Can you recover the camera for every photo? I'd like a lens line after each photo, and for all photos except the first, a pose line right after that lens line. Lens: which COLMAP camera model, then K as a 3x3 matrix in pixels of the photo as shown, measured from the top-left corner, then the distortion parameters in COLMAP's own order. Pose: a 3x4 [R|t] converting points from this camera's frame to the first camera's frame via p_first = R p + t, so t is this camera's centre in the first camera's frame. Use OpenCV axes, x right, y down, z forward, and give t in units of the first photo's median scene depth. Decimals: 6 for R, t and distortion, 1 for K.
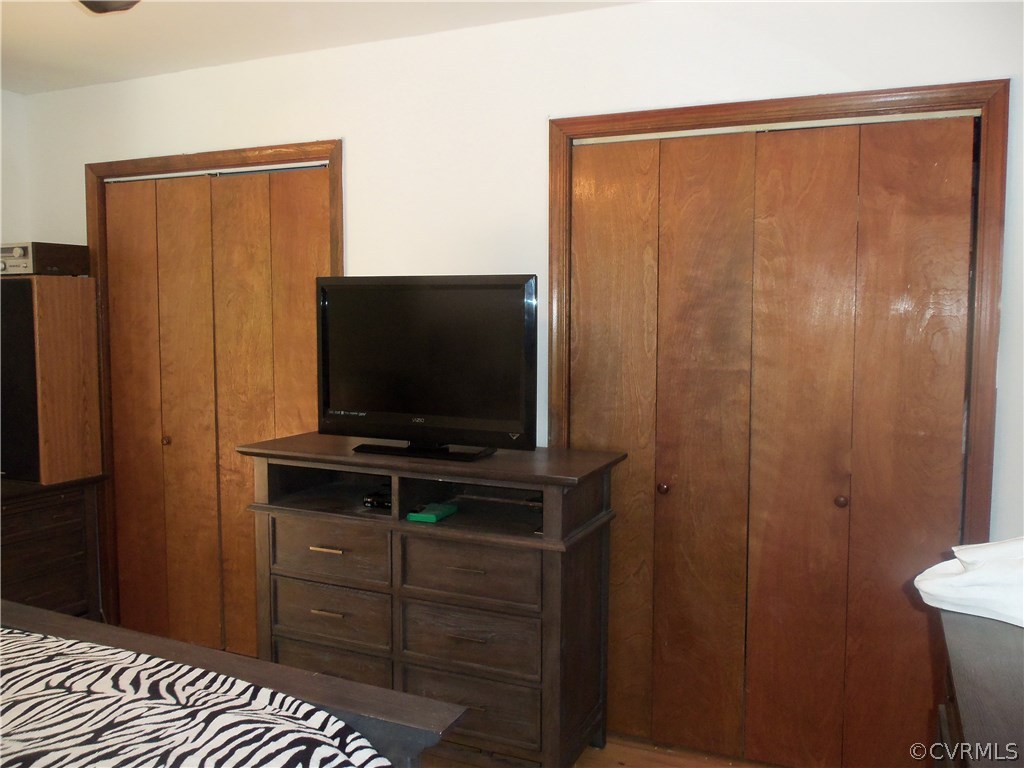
lens RADIAL K [[861.6, 0, 501.9], [0, 861.6, 388.3], [0, 0, 1]] dist [-0.024680, -0.011382]
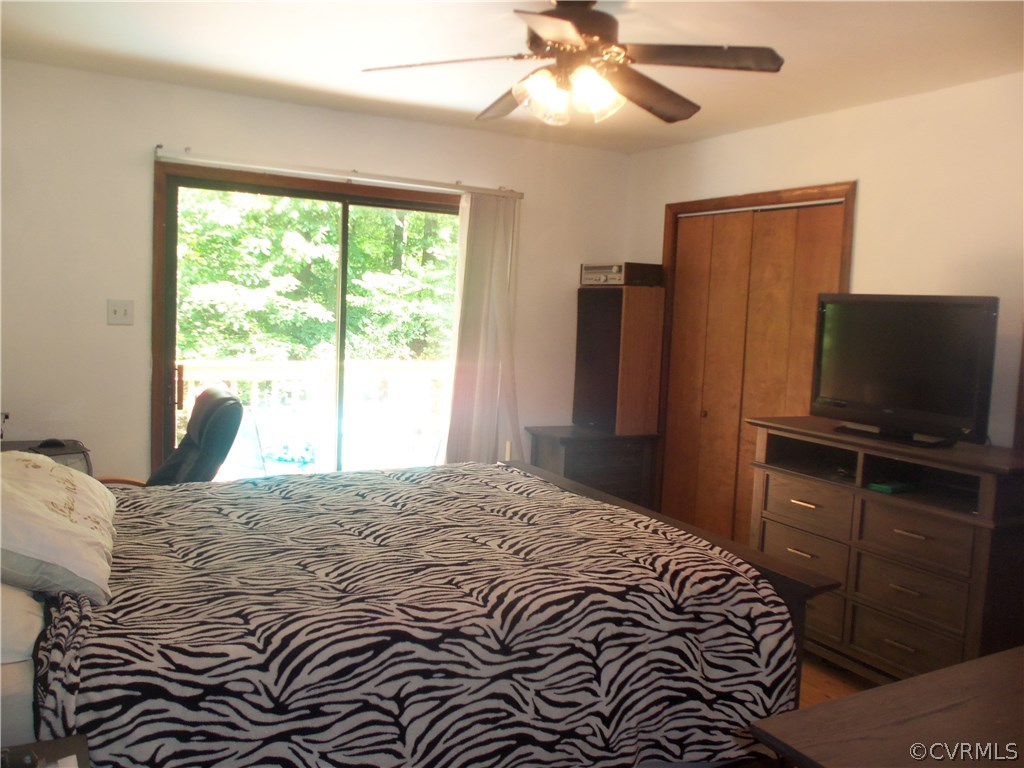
lens RADIAL K [[861.6, 0, 511.2], [0, 861.6, 383.7], [0, 0, 1]] dist [-0.024680, -0.011382]
pose [[0.803479, 0.084234, -0.589343, 0.178087], [-0.091626, 0.995642, 0.017388, 0.024474], [0.588240, 0.040028, 0.807695, -0.292762]]
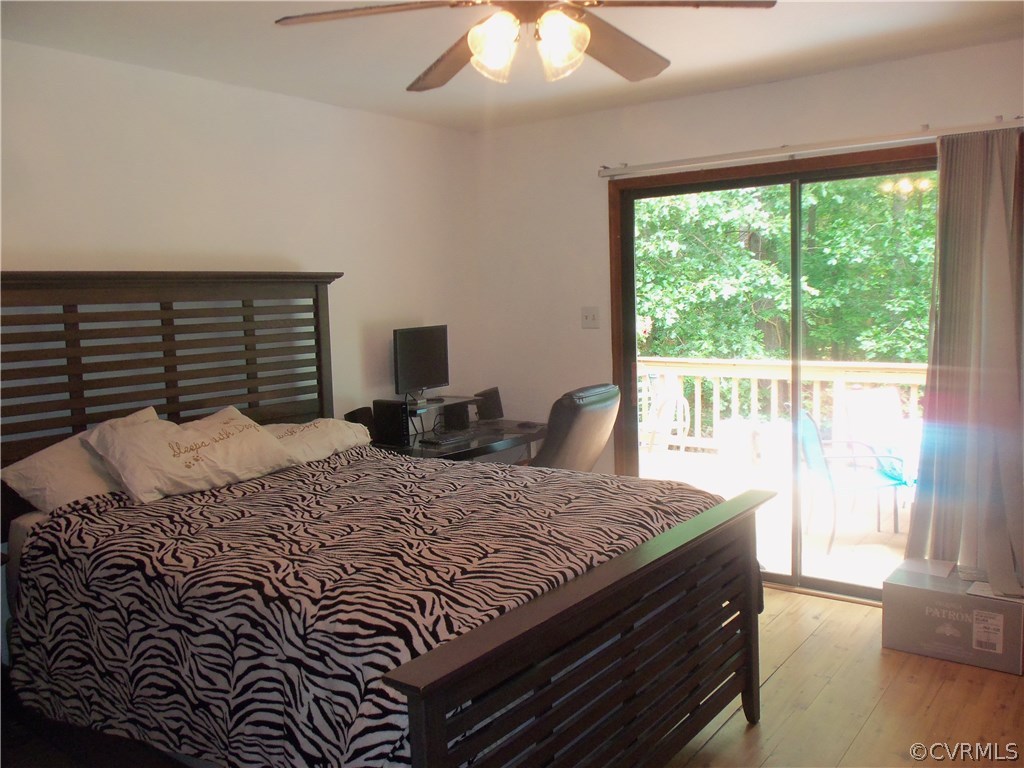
lens RADIAL K [[861.6, 0, 516.8], [0, 861.6, 382.1], [0, 0, 1]] dist [-0.024680, -0.011382]
pose [[-0.215061, 0.094650, -0.972003, 0.449543], [-0.057450, 0.992343, 0.109342, -0.055252], [0.974909, 0.079357, -0.207977, 0.647111]]
